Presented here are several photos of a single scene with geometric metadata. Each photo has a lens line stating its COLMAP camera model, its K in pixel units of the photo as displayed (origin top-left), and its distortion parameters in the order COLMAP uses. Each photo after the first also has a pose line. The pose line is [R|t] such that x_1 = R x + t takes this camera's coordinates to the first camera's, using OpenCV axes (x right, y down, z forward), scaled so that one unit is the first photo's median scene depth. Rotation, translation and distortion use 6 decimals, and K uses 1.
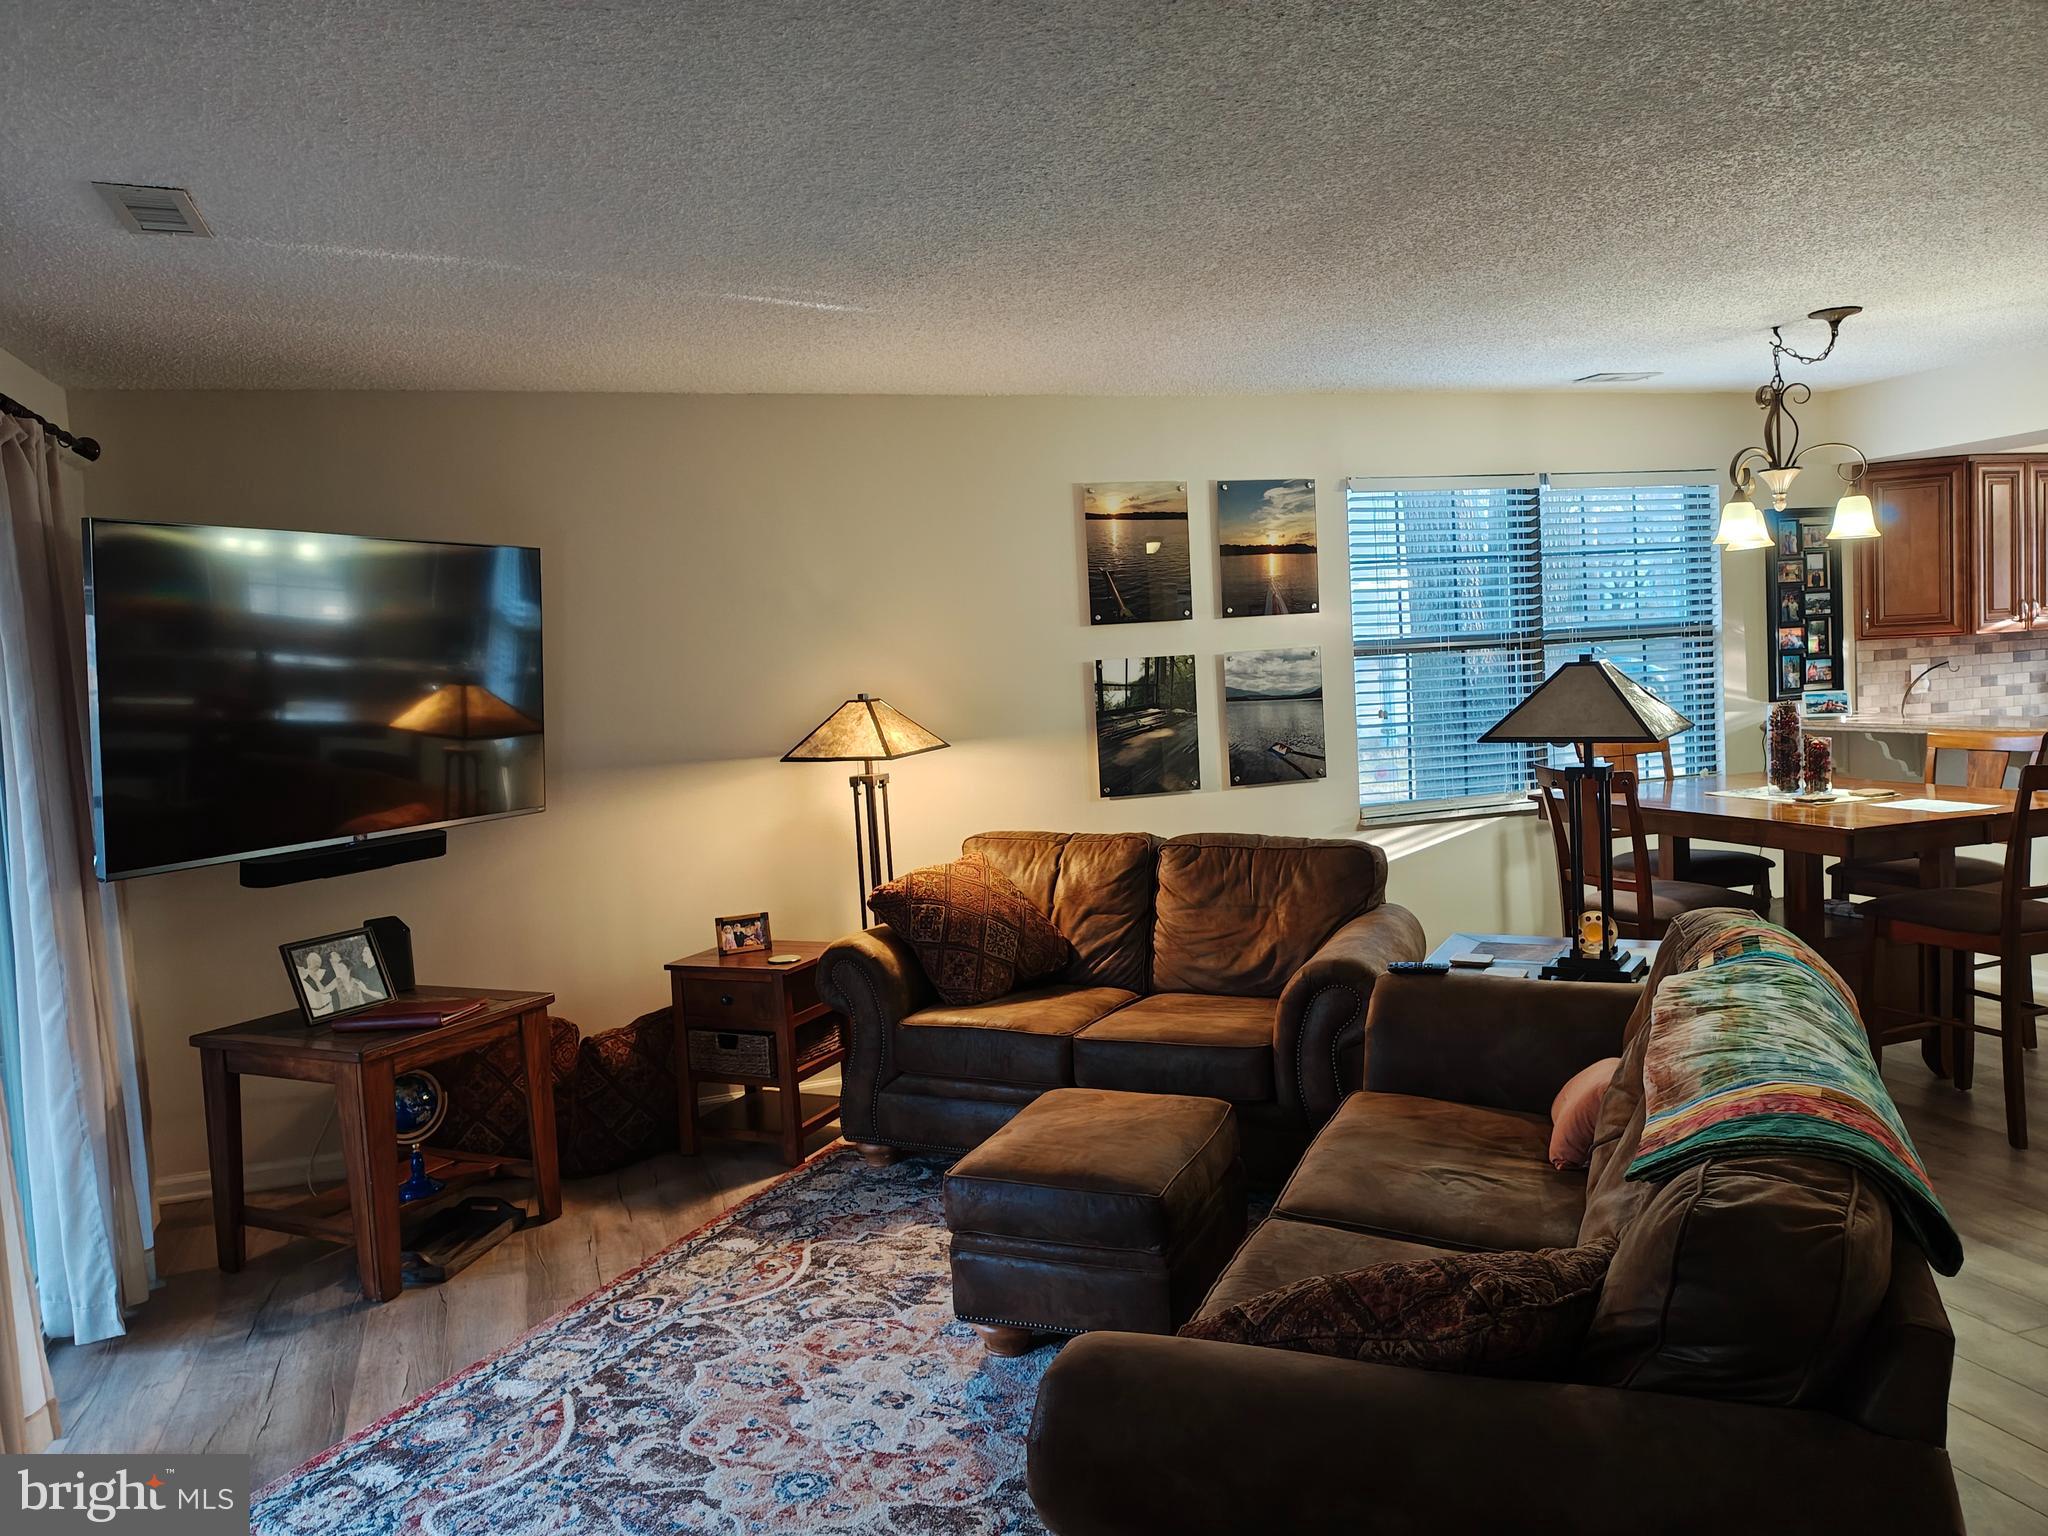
lens RADIAL K [[1500.7, 0, 992.2], [0, 1500.7, 764.9], [0, 0, 1]] dist [0.065874, -0.072487]
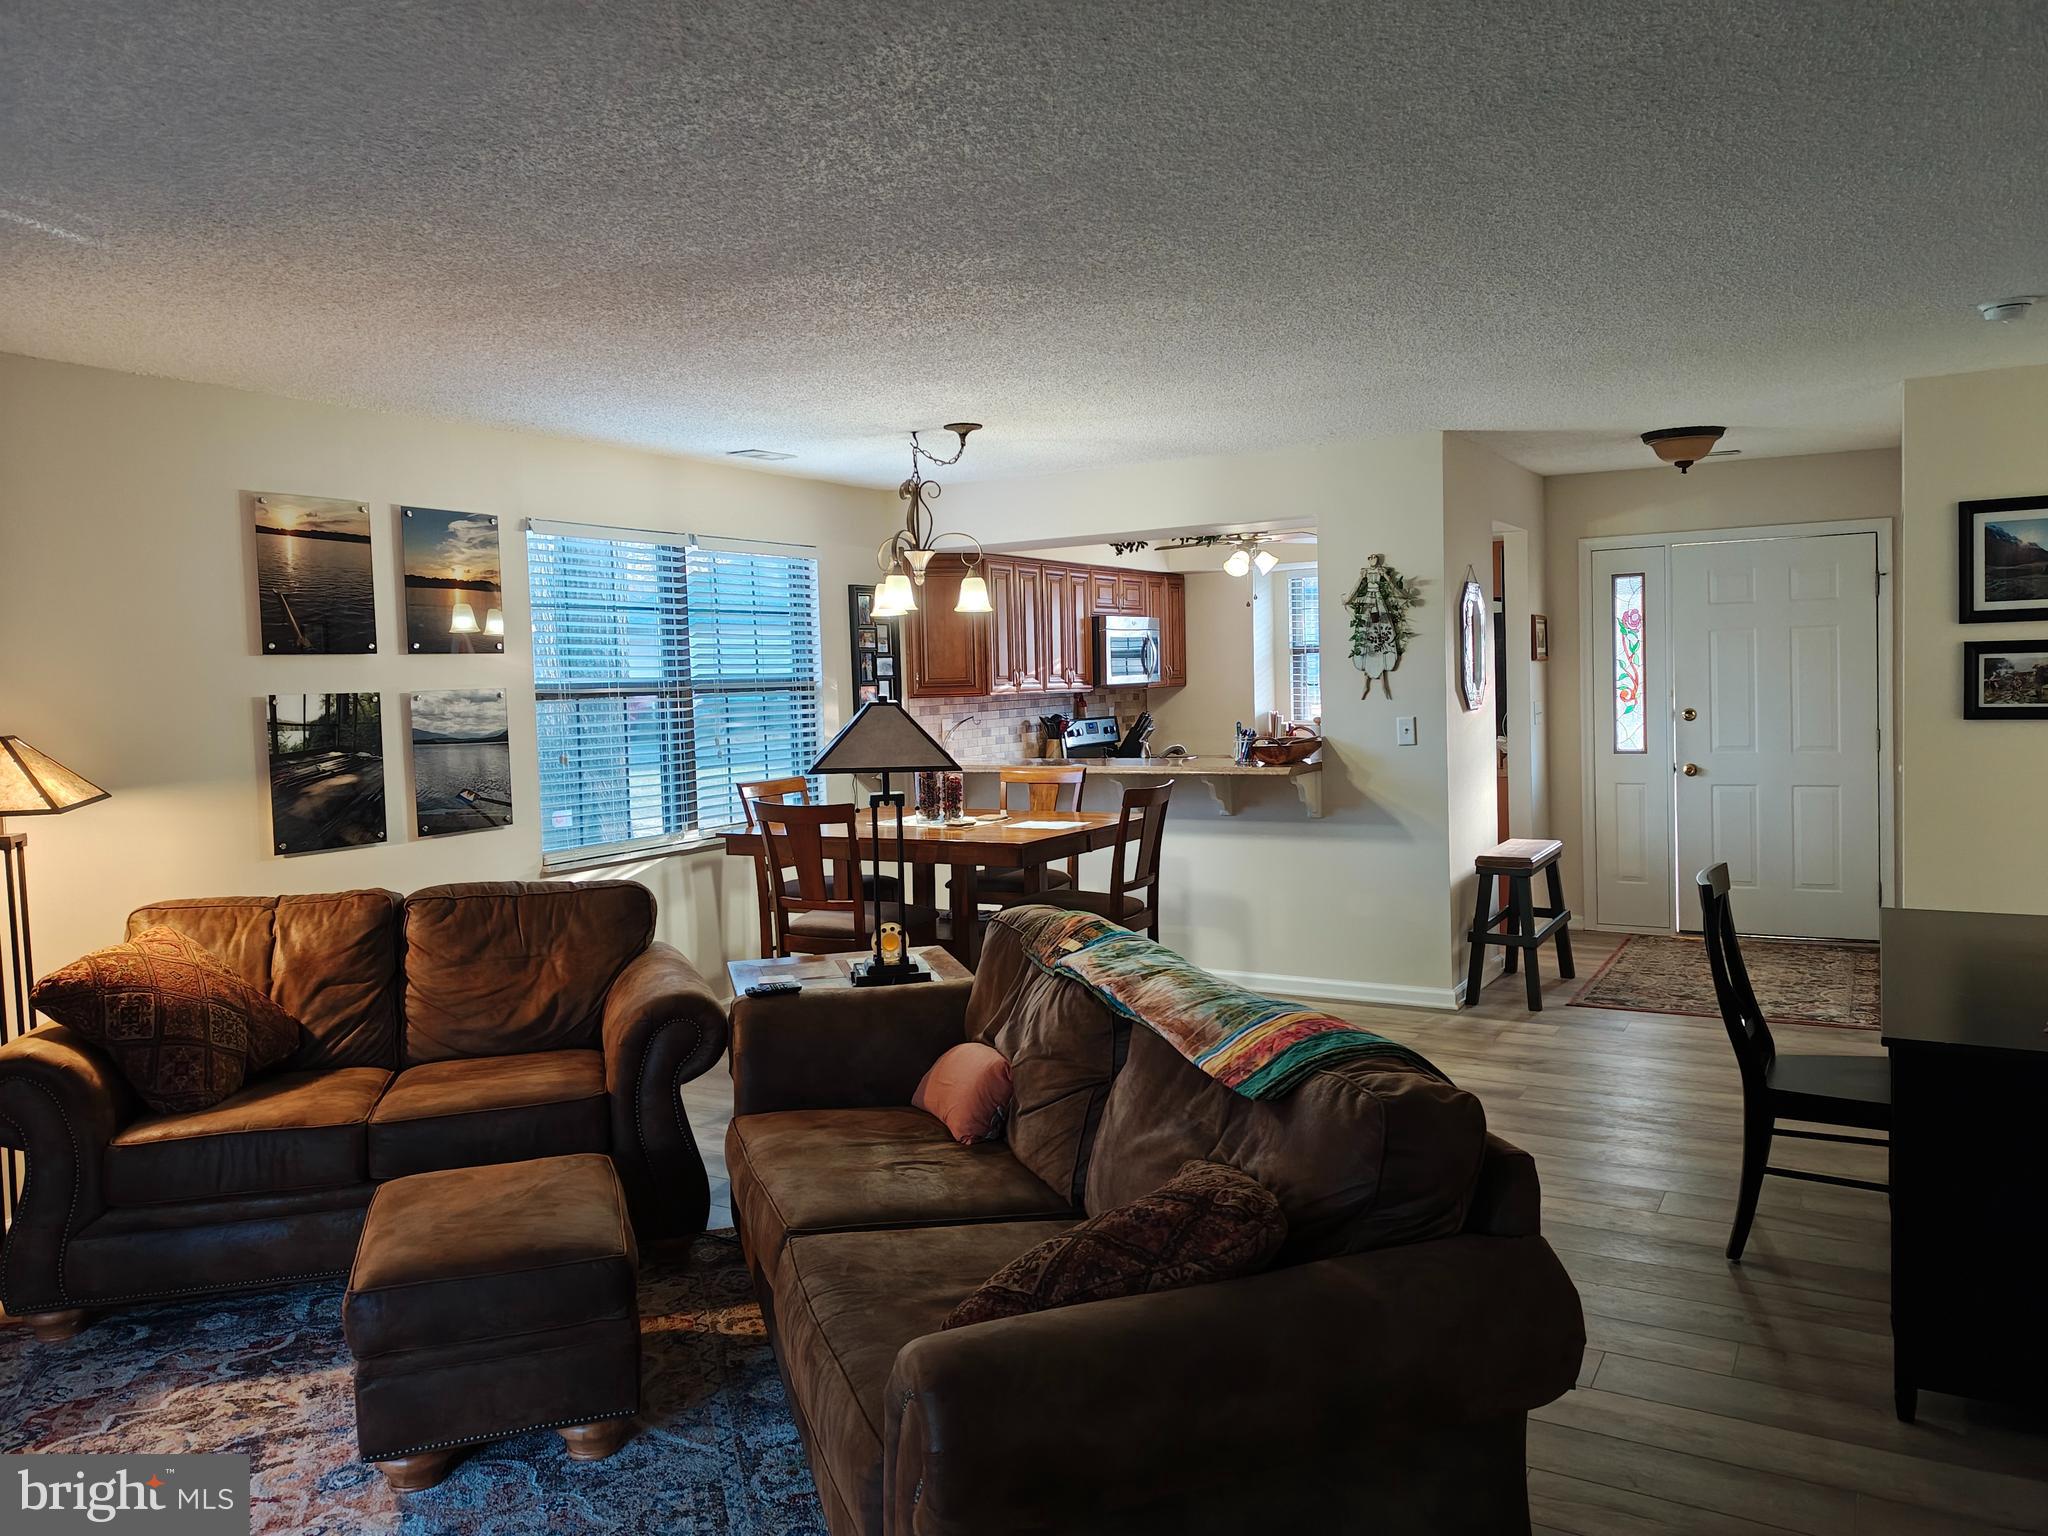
lens RADIAL K [[1500.7, 0, 1013.2], [0, 1500.7, 755.5], [0, 0, 1]] dist [0.065874, -0.072487]
pose [[0.748946, -0.002120, 0.662627, -0.185238], [0.033281, 0.998853, -0.034421, 0.008763], [-0.661794, 0.047832, 0.748158, 0.064992]]
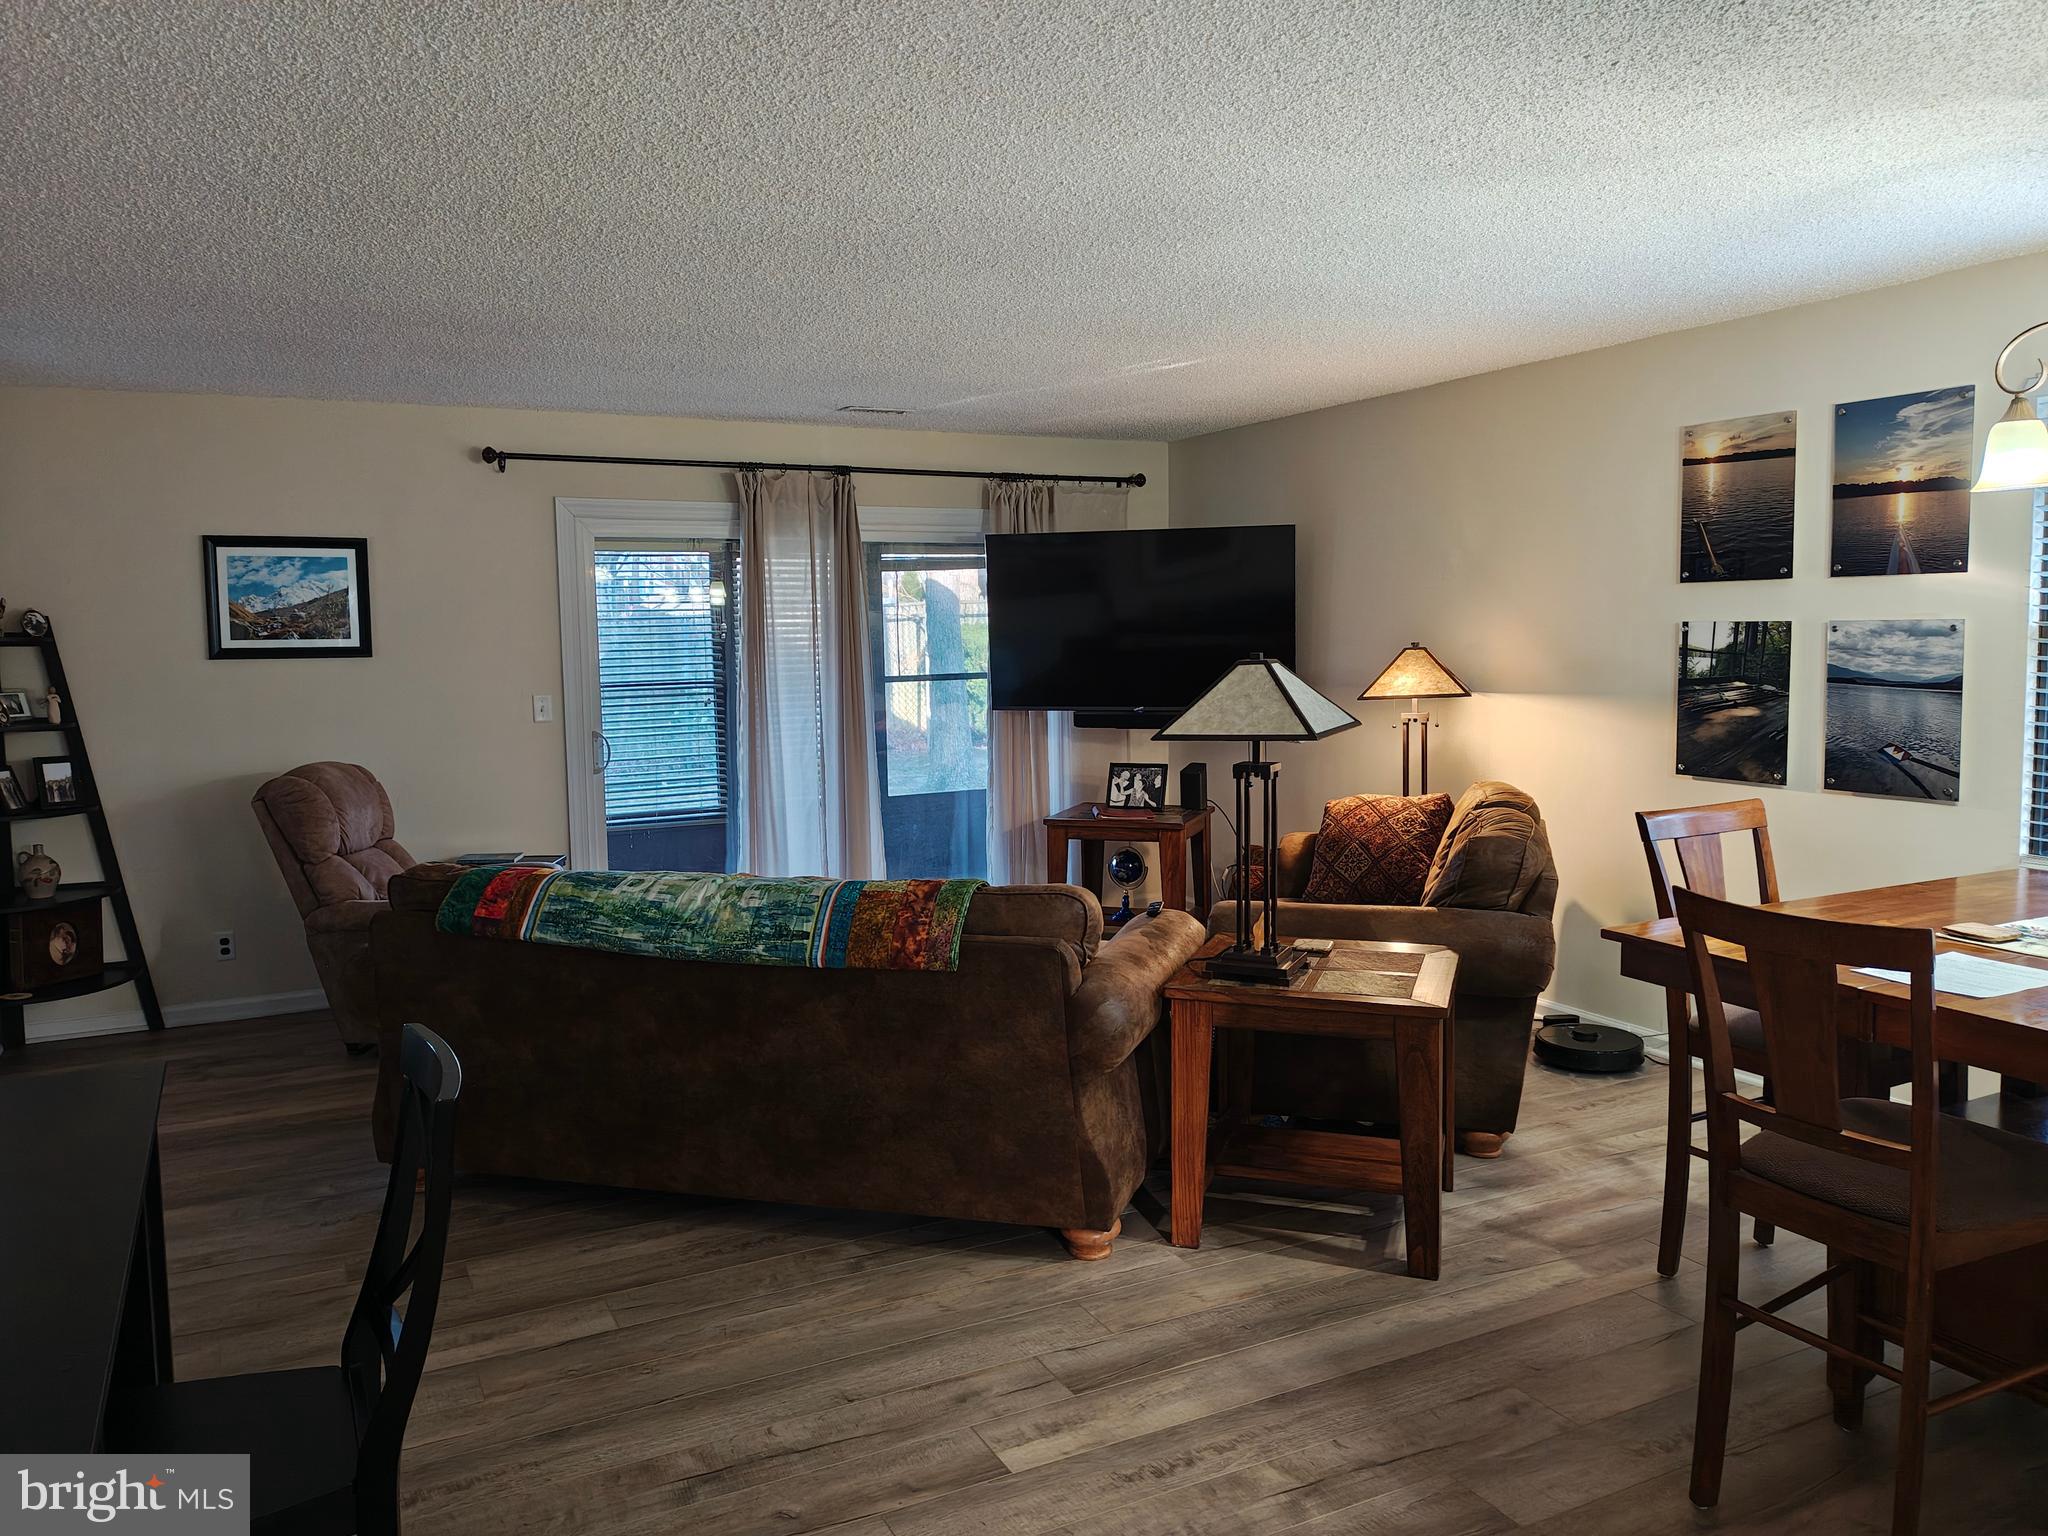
lens RADIAL K [[1500.7, 0, 1021.3], [0, 1500.7, 739.2], [0, 0, 1]] dist [0.065874, -0.072487]
pose [[0.151823, 0.131266, -0.979652, 0.893410], [-0.064019, 0.990367, 0.122781, -0.084747], [0.986332, 0.044075, 0.158764, 0.457680]]
